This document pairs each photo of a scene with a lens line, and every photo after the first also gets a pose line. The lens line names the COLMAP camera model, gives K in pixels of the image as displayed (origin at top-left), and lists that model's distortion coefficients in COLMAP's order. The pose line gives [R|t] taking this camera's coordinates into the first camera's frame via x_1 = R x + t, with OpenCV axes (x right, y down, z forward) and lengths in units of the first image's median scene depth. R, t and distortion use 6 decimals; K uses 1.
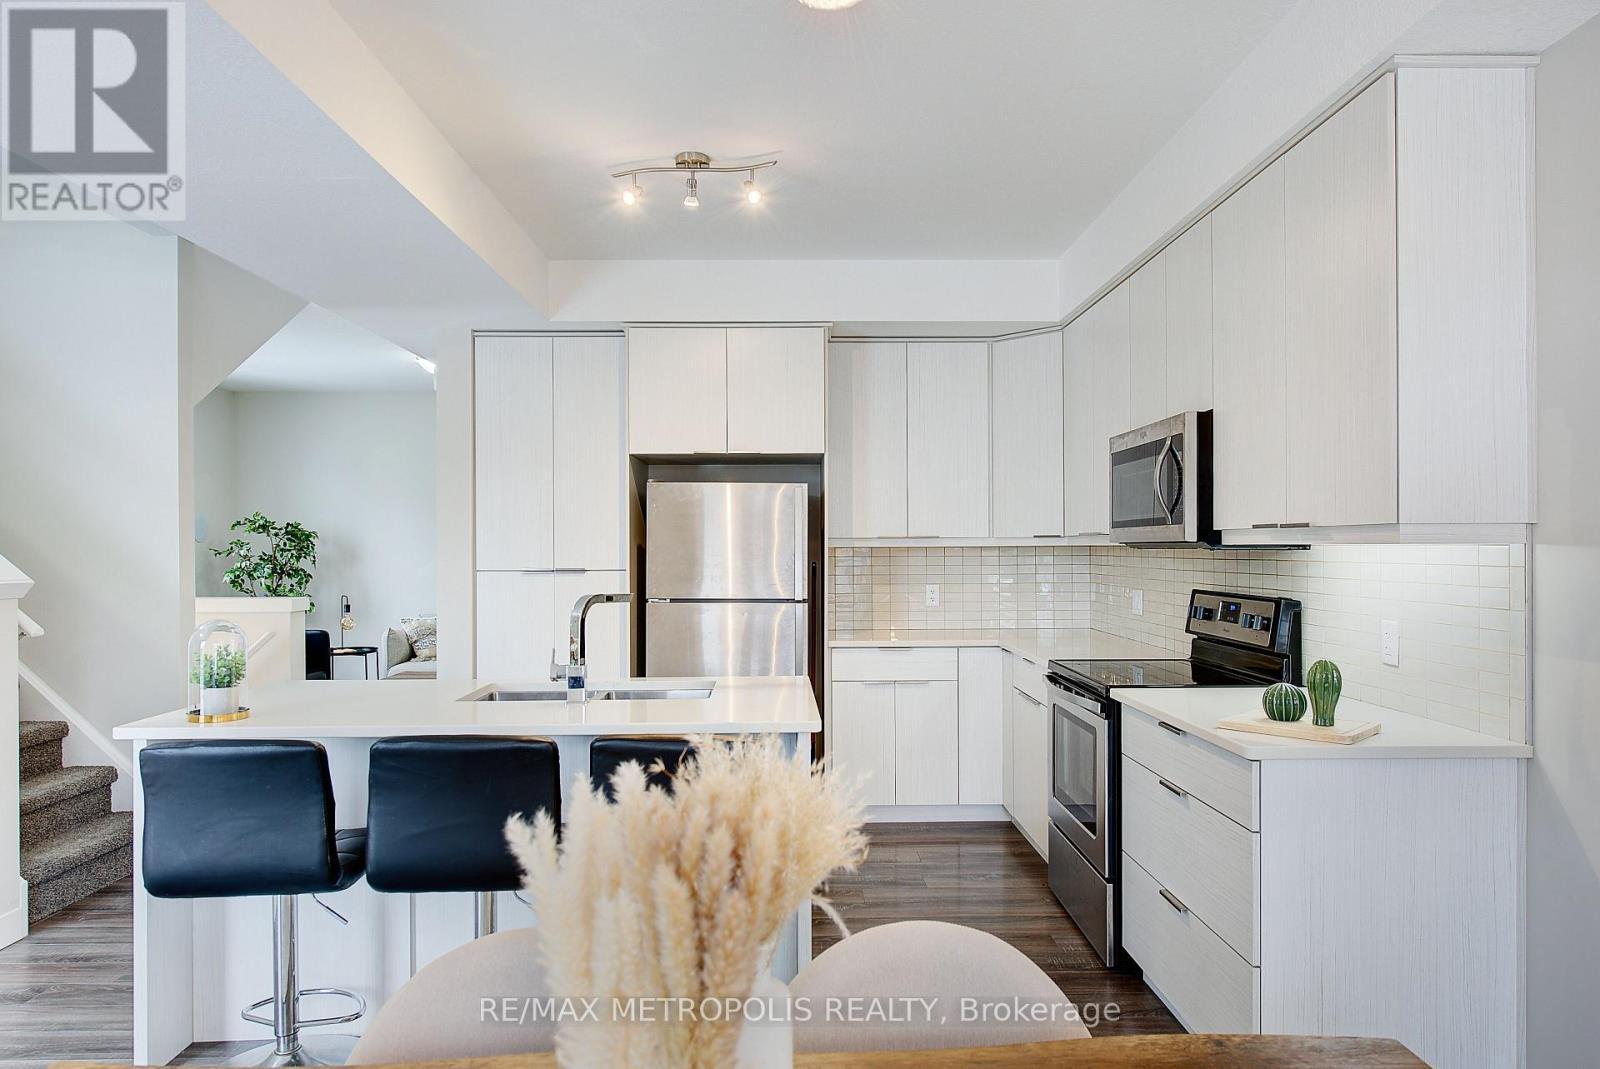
lens RADIAL K [[1112.9, 0, 800.0], [0, 1112.9, 534.5], [0, 0, 1]] dist [0.002372, 0.002241]
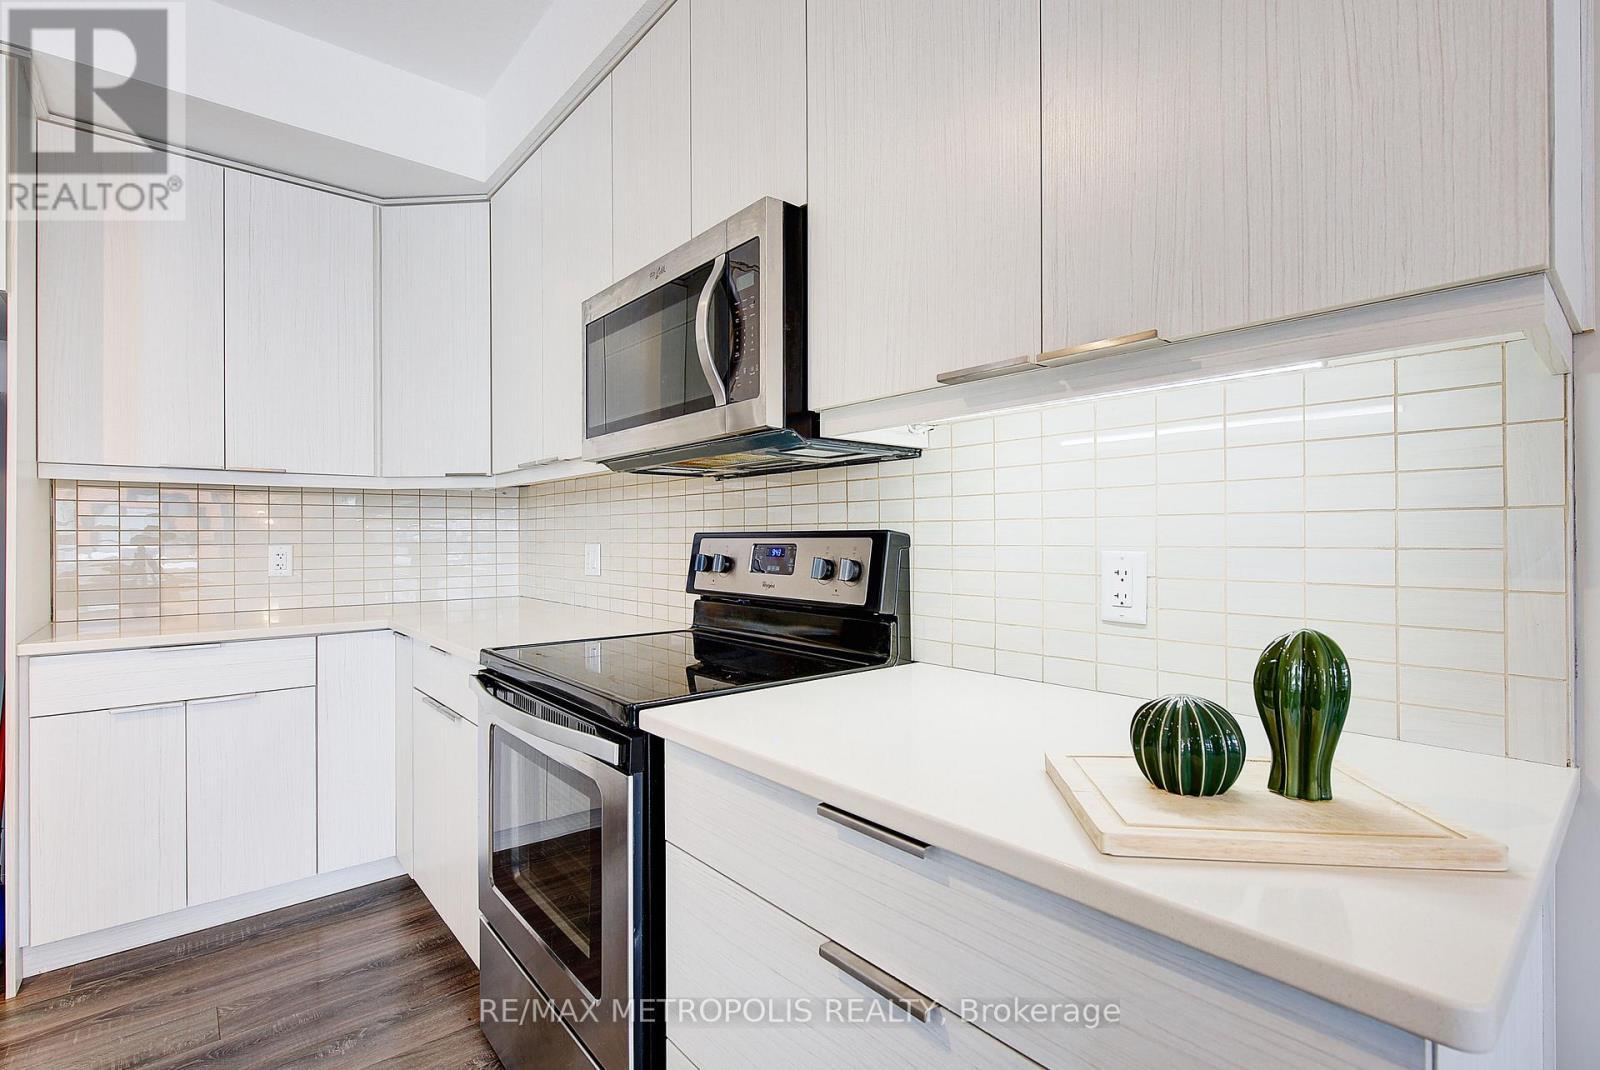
lens RADIAL K [[748.0, 0, 870.8], [0, 748.0, 535.3], [0, 0, 1]] dist [-0.000982, -0.000543]
pose [[0.740426, 0.000528, 0.672137, 0.089717], [-0.004494, 0.999981, 0.004164, 0.040057], [-0.672123, -0.006104, 0.740415, 0.465029]]
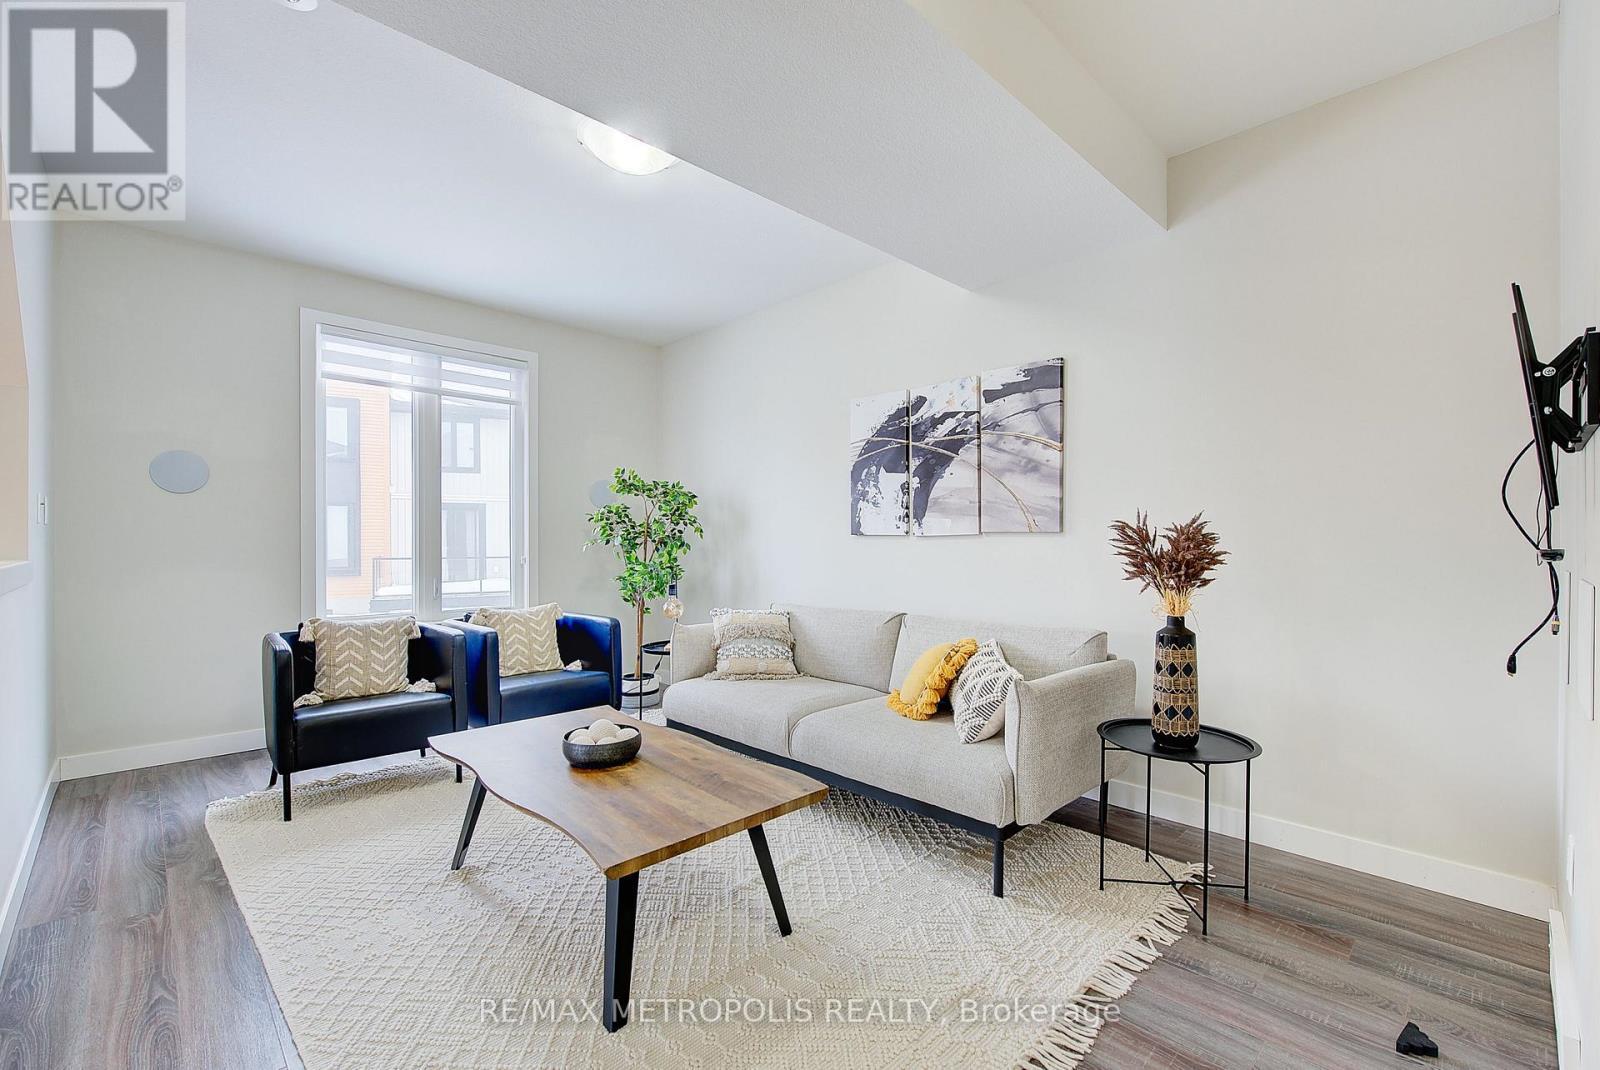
lens RADIAL K [[687.2, 0, 807.4], [0, 687.2, 542.7], [0, 0, 1]] dist [0.001576, -0.000101]
pose [[0.685020, 0.008567, -0.728473, -0.024758], [0.000578, 0.999924, 0.012303, 0.049459], [0.728524, -0.008849, 0.684964, 1.259804]]
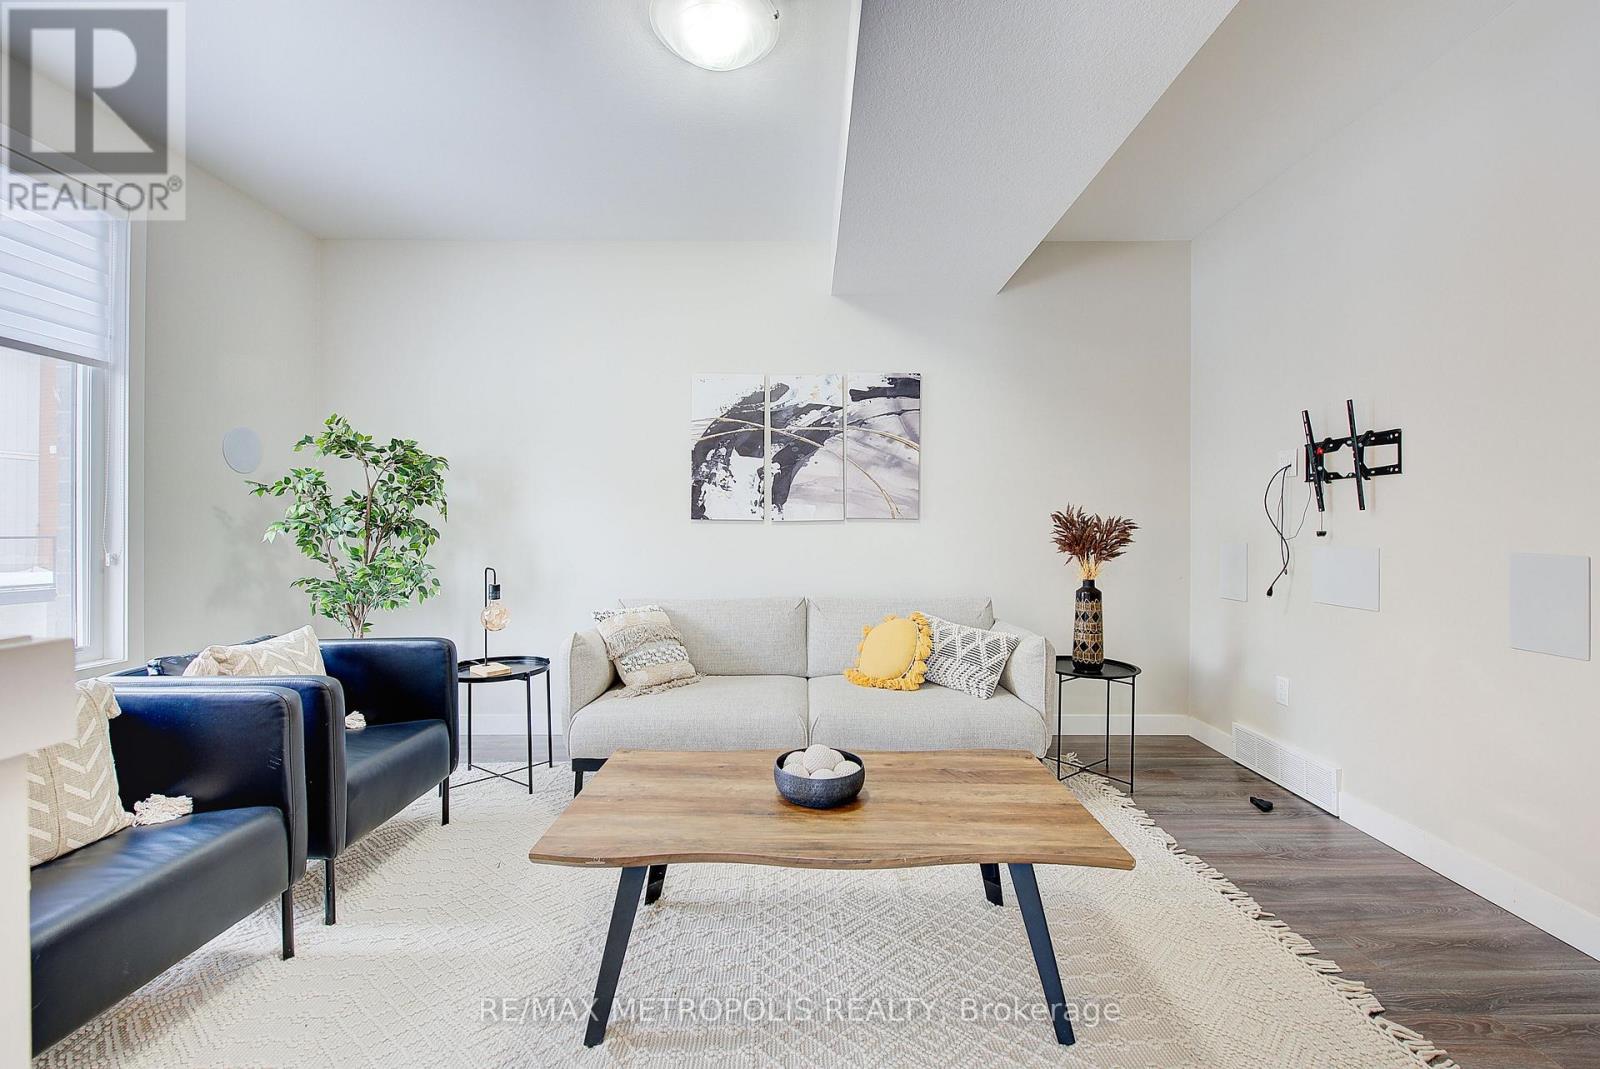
lens RADIAL K [[692.0, 0, 795.5], [0, 692.0, 525.5], [0, 0, 1]] dist [0.002105, 0.000048]
pose [[0.999945, 0.008472, -0.006236, -0.431403], [-0.008433, 0.999944, 0.006336, 0.051050], [0.006289, -0.006283, 0.999960, 1.108350]]
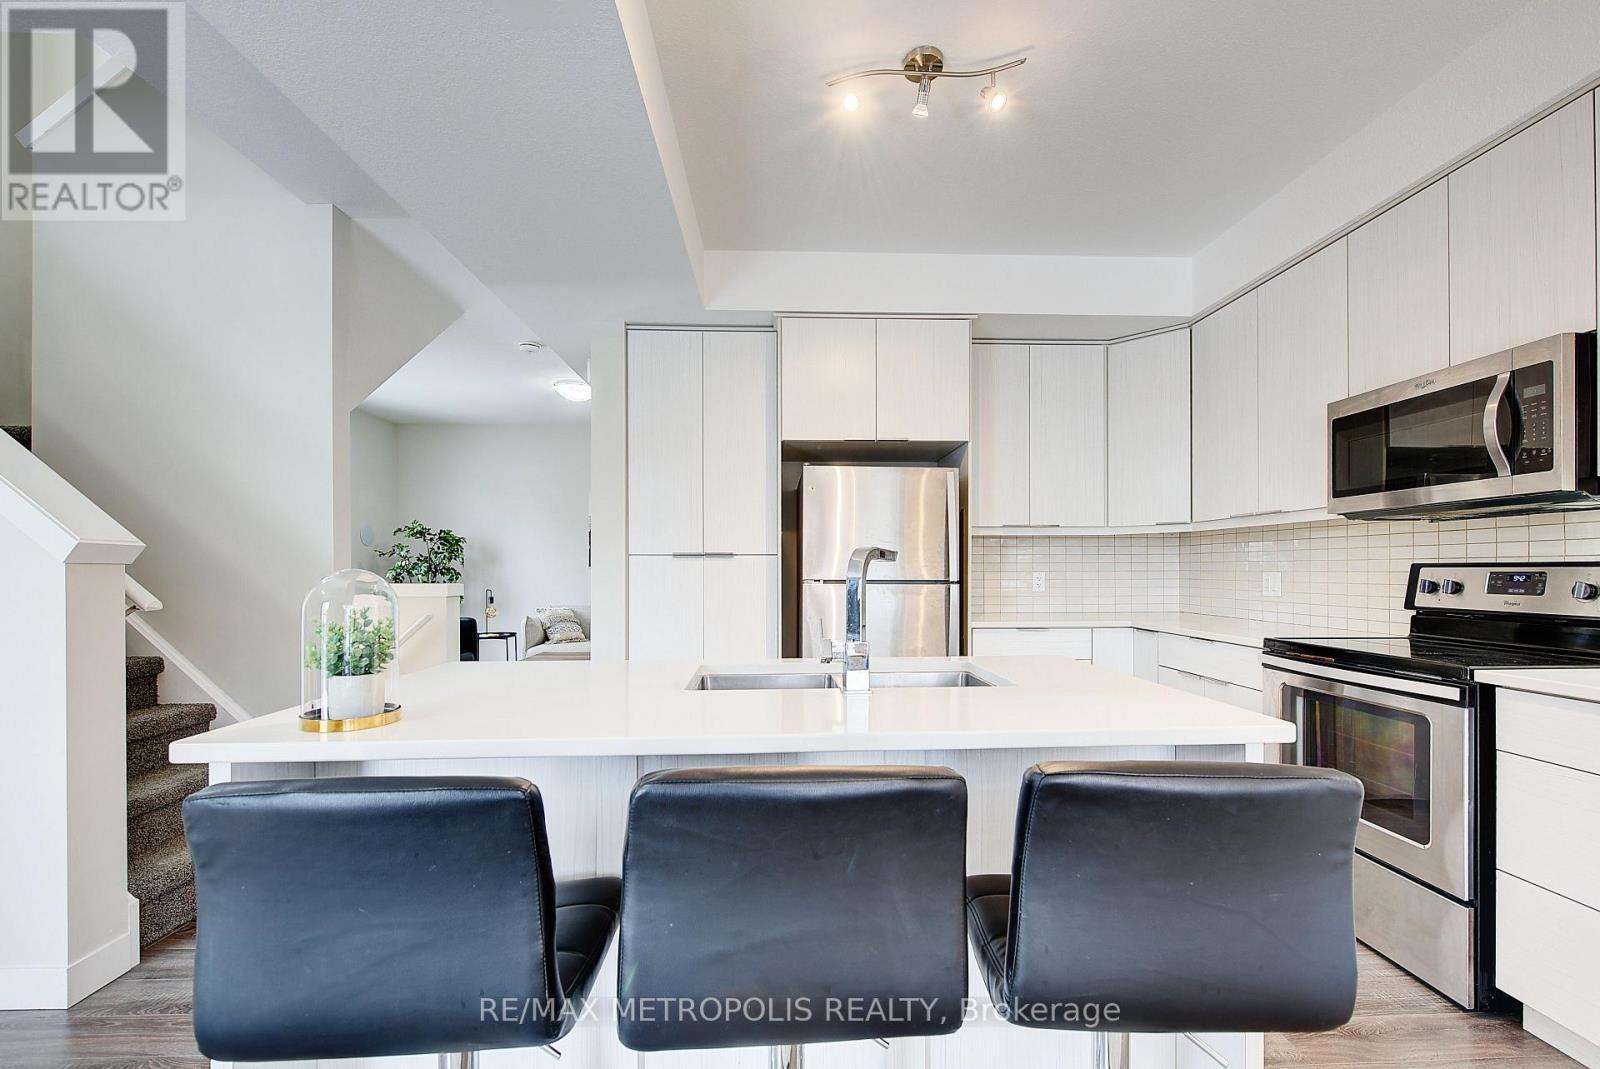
lens RADIAL K [[736.4, 0, 805.2], [0, 736.4, 565.0], [0, 0, 1]] dist [0.000178, -0.000098]
pose [[0.999453, 0.002056, 0.033008, -0.156167], [-0.002188, 0.999990, 0.003951, 0.040829], [-0.033000, -0.004021, 0.999447, 0.322102]]
